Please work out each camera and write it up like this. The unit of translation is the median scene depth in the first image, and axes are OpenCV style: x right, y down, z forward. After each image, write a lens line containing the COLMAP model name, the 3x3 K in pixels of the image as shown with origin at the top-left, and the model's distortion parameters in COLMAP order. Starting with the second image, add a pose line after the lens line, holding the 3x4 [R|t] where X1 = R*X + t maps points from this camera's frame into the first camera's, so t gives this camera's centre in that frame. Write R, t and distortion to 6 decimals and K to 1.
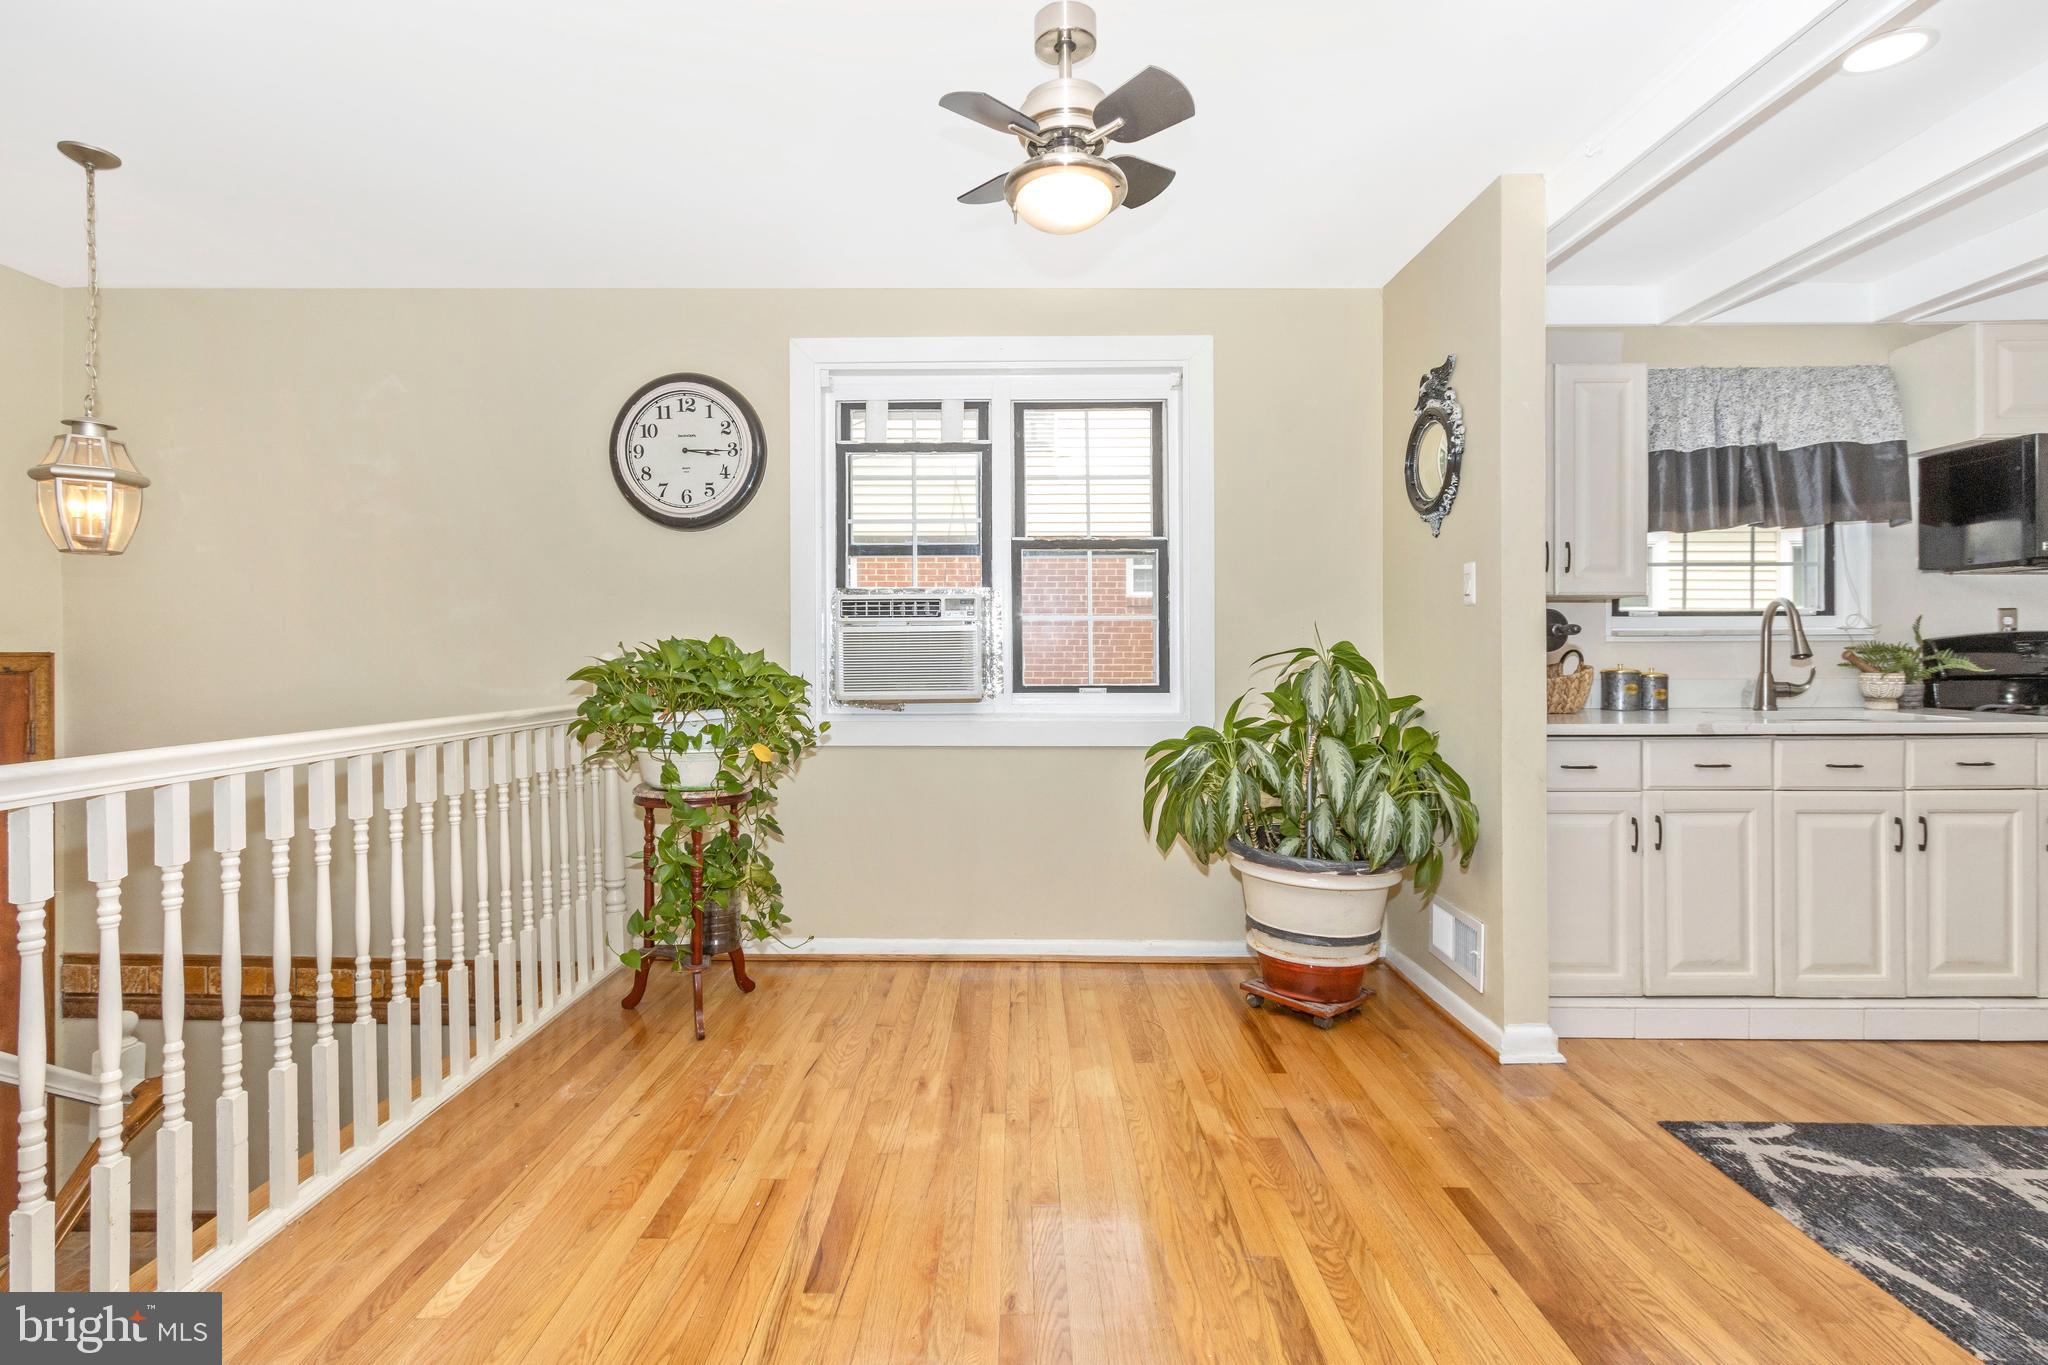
lens RADIAL K [[943.1, 0, 1025.7], [0, 943.1, 648.7], [0, 0, 1]] dist [0.000421, -0.000132]
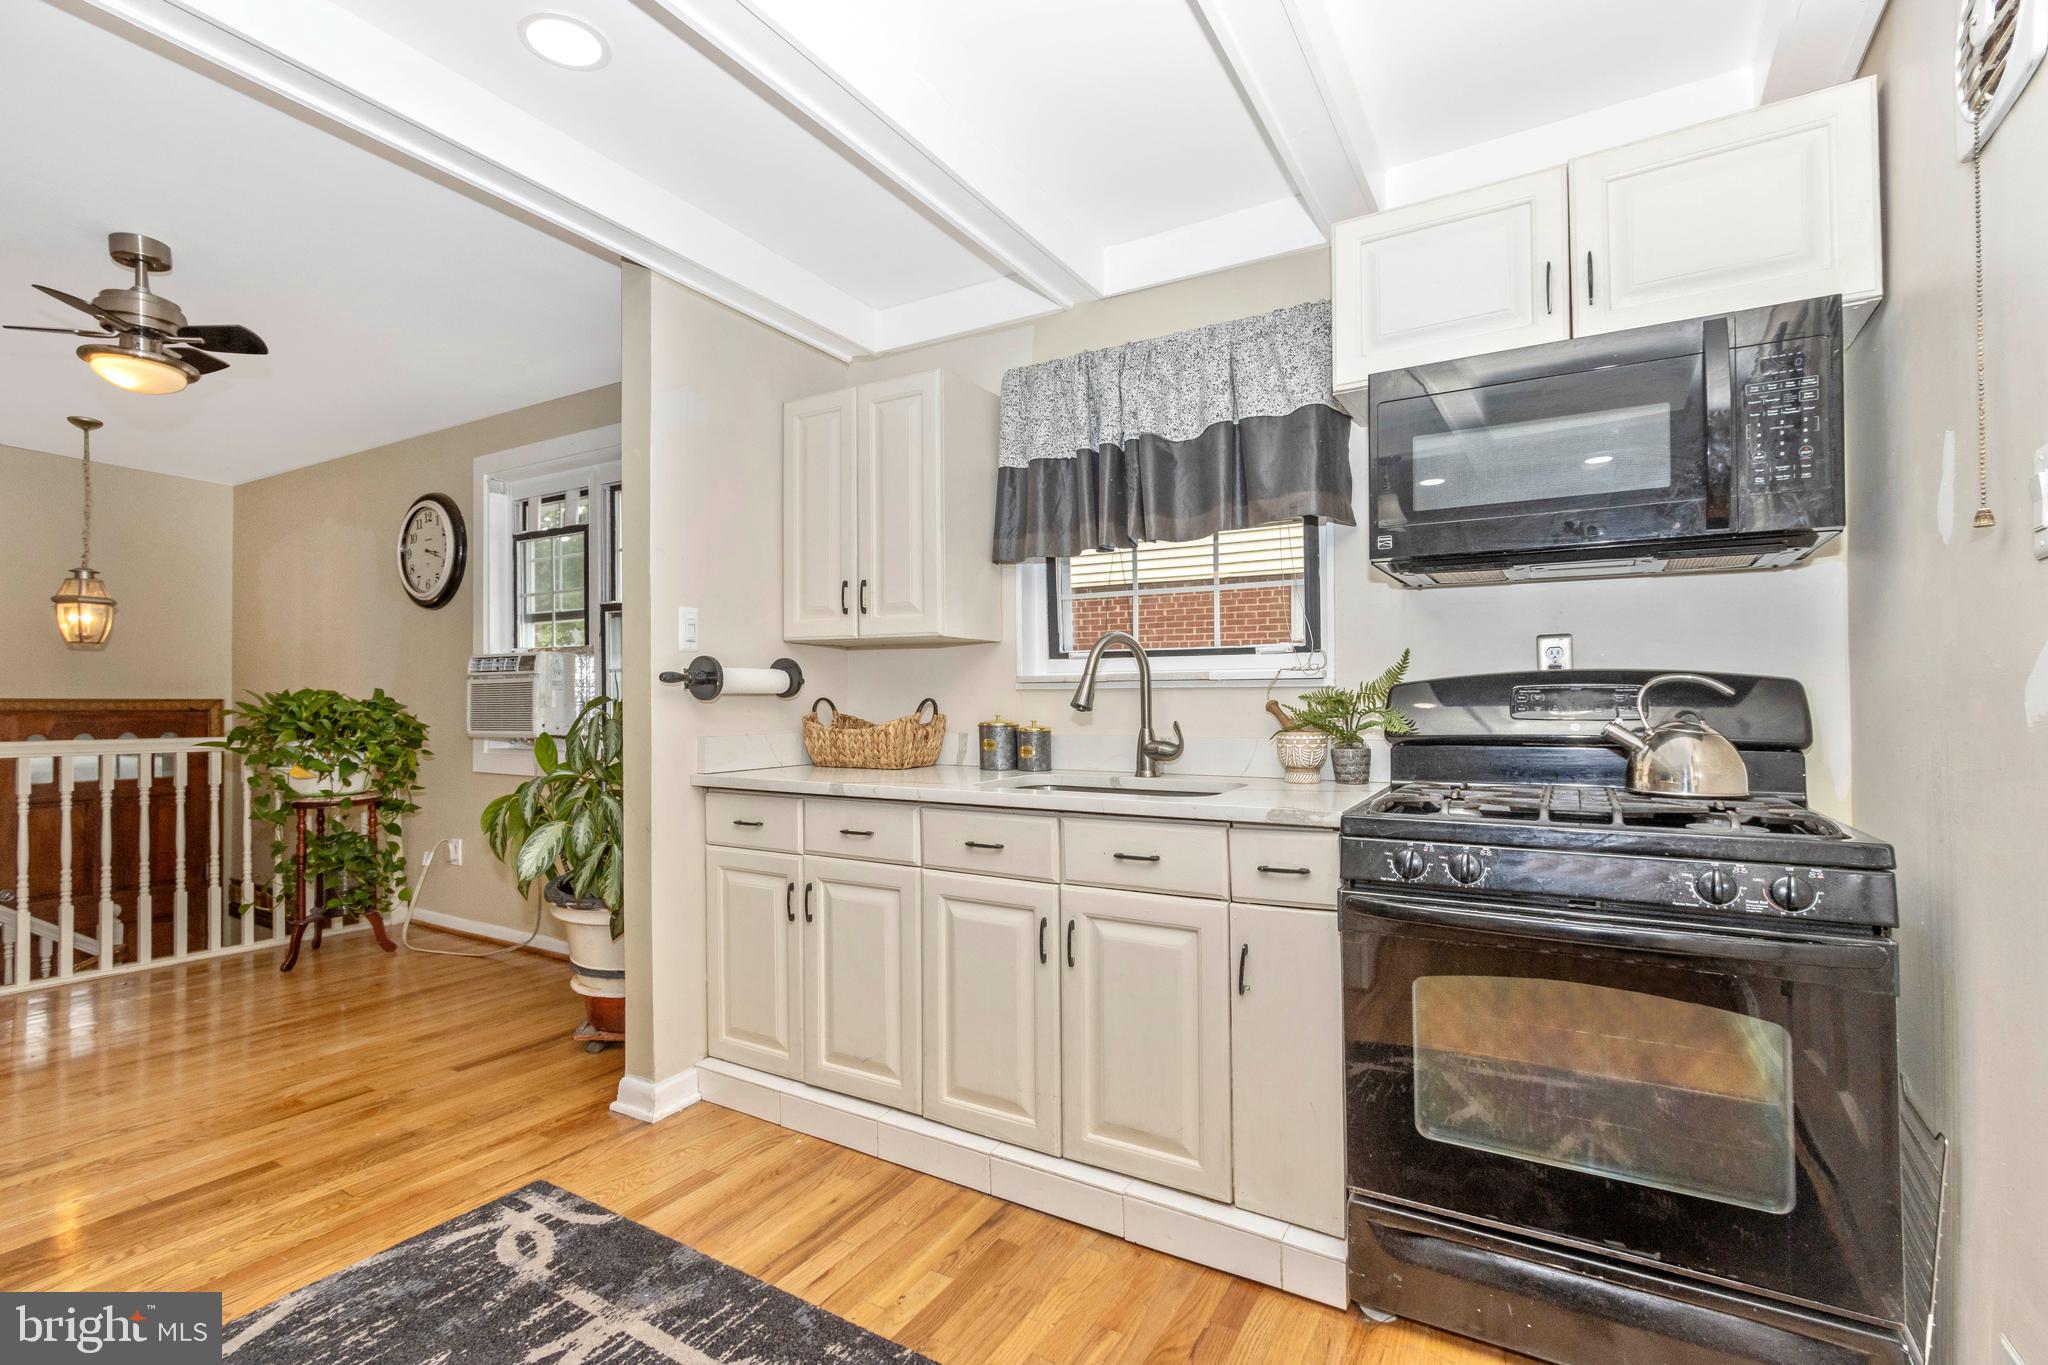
lens RADIAL K [[953.1, 0, 1024.0], [0, 953.1, 682.5], [0, 0, 1]] dist [-0.001018, 0.006264]
pose [[0.855781, -0.007519, -0.517284, 1.101348], [0.001302, 0.999923, -0.012380, -0.002621], [0.517337, 0.009921, 0.855724, 0.275497]]
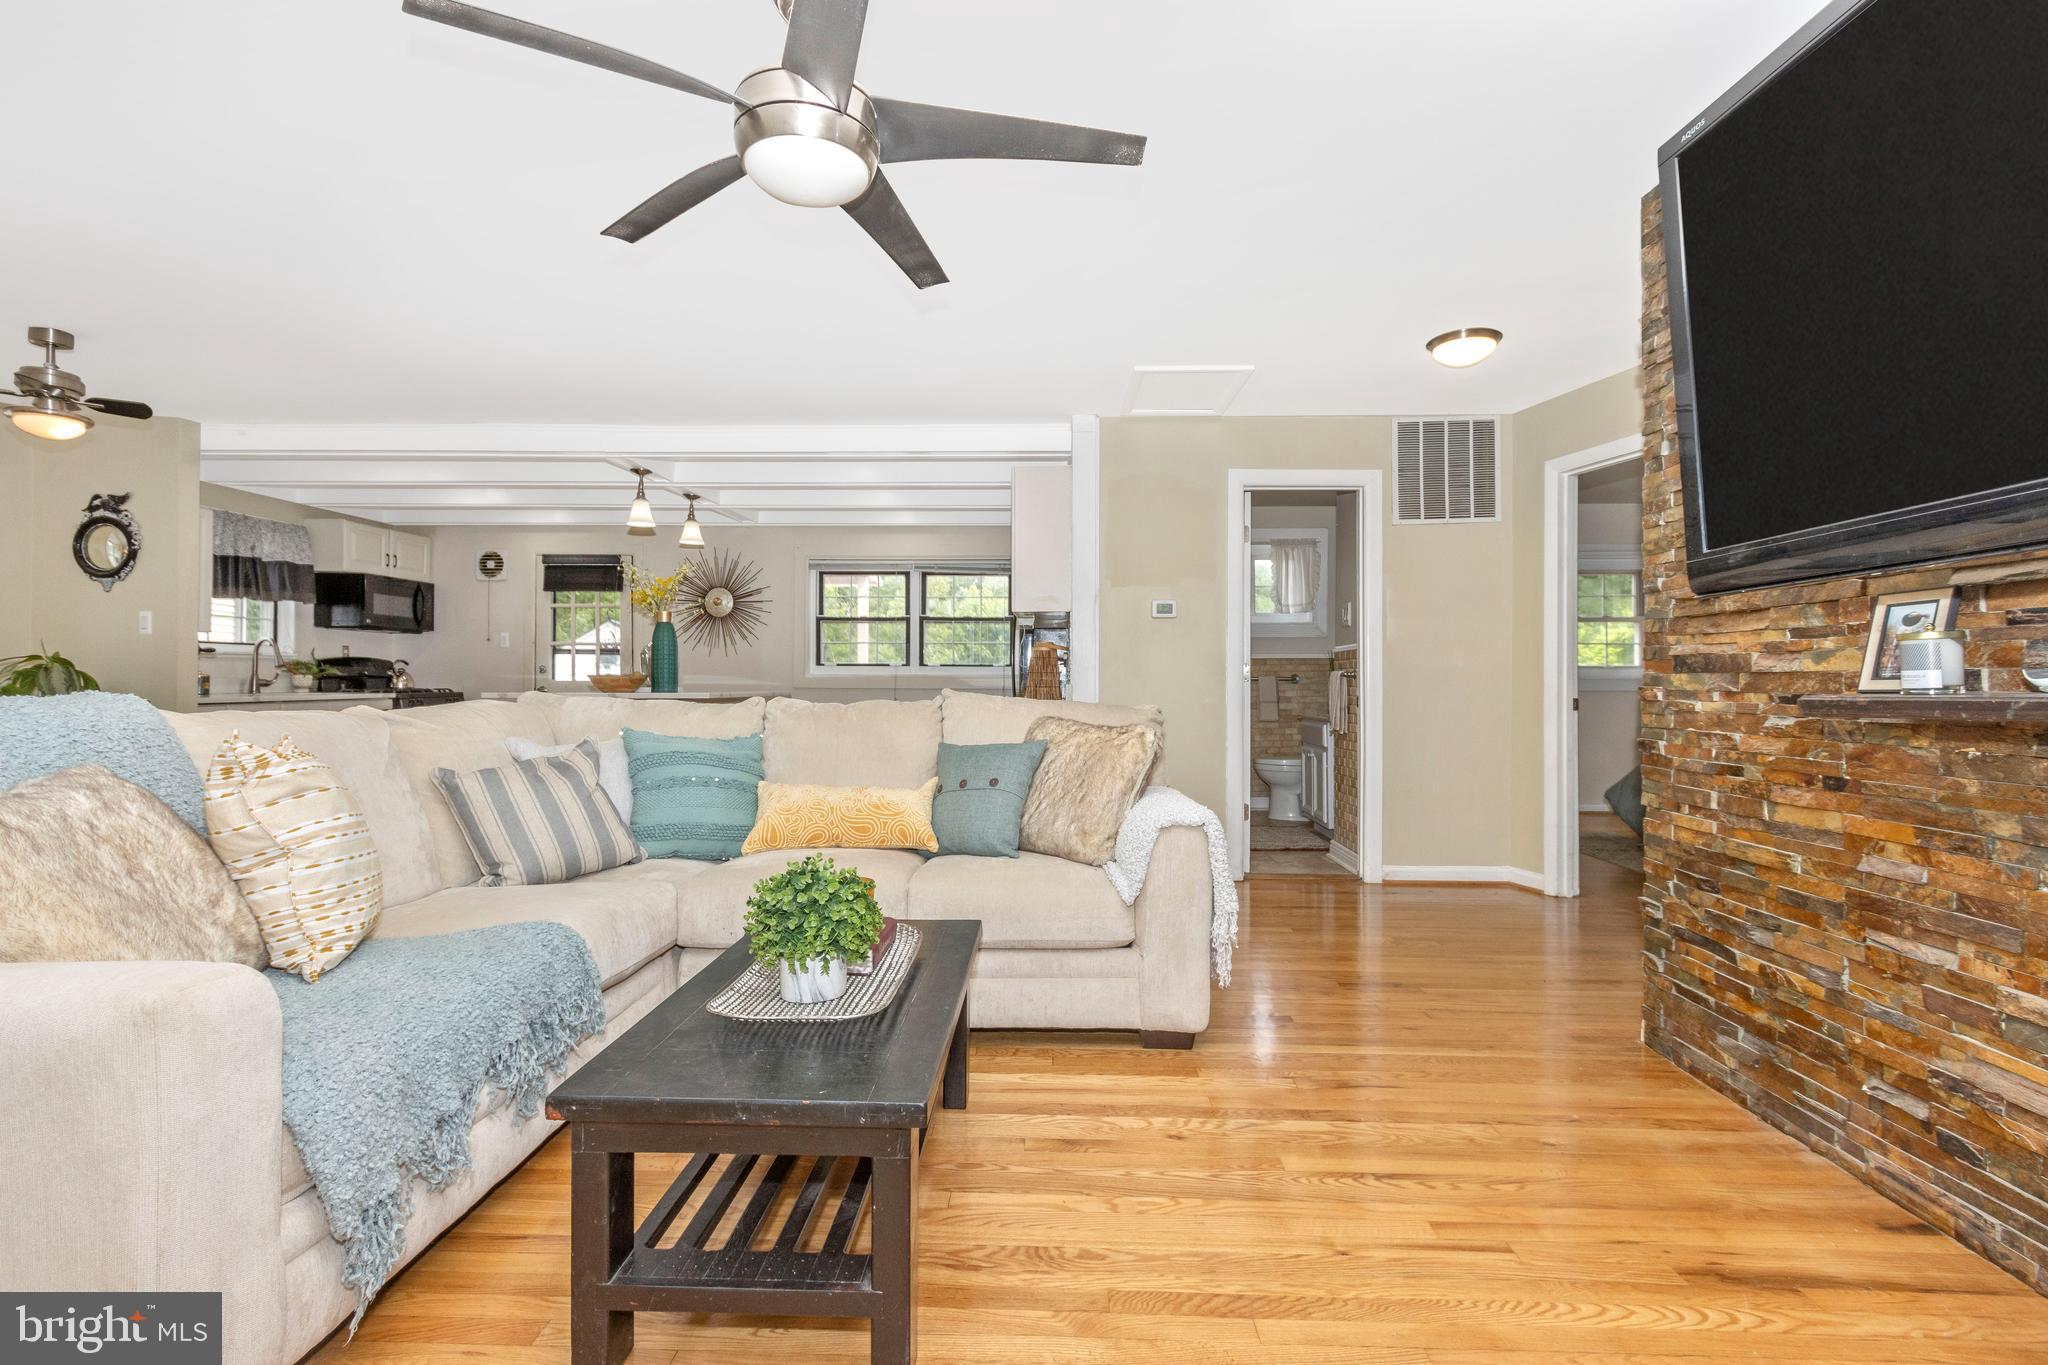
lens RADIAL K [[953.1, 0, 1024.0], [0, 953.1, 682.5], [0, 0, 1]] dist [-0.001018, 0.006264]
pose [[0.040125, -0.000997, 0.999194, -1.194939], [0.001202, 0.999999, 0.000950, 0.044807], [-0.999194, 0.001163, 0.040126, -0.708566]]
